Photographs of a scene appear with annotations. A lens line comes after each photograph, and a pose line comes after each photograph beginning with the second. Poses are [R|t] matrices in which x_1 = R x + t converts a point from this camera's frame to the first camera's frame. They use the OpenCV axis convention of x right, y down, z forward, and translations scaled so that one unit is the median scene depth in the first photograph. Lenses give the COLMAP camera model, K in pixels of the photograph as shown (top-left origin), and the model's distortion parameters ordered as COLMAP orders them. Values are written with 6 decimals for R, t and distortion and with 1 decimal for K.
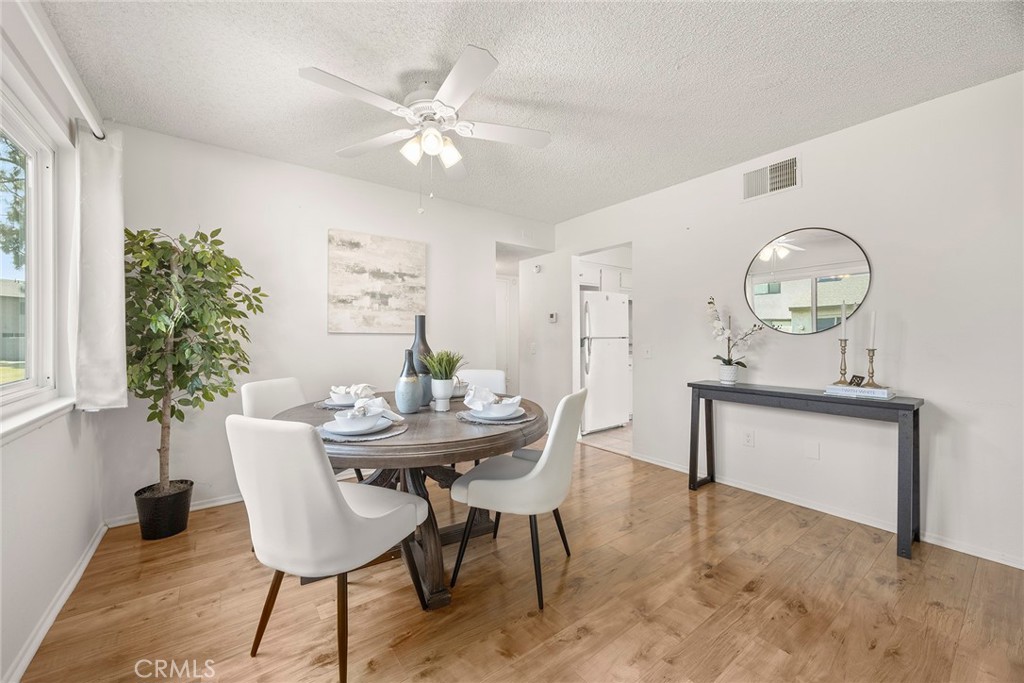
lens RADIAL K [[396.3, 0, 513.1], [0, 396.3, 337.8], [0, 0, 1]] dist [0.006857, 0.000119]
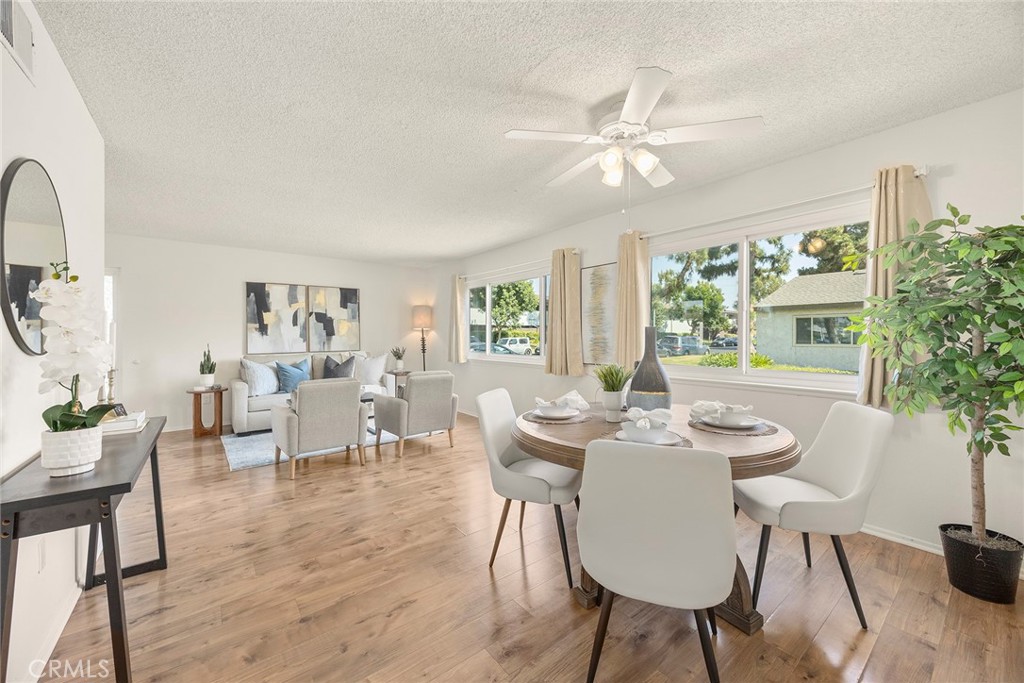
lens RADIAL K [[396.3, 0, 512.4], [0, 396.3, 336.0], [0, 0, 1]] dist [0.006857, 0.000119]
pose [[-0.999859, 0.004618, -0.016121, 0.111998], [0.004506, 0.999966, 0.006943, -0.051942], [0.016152, 0.006869, -0.999846, 2.255556]]
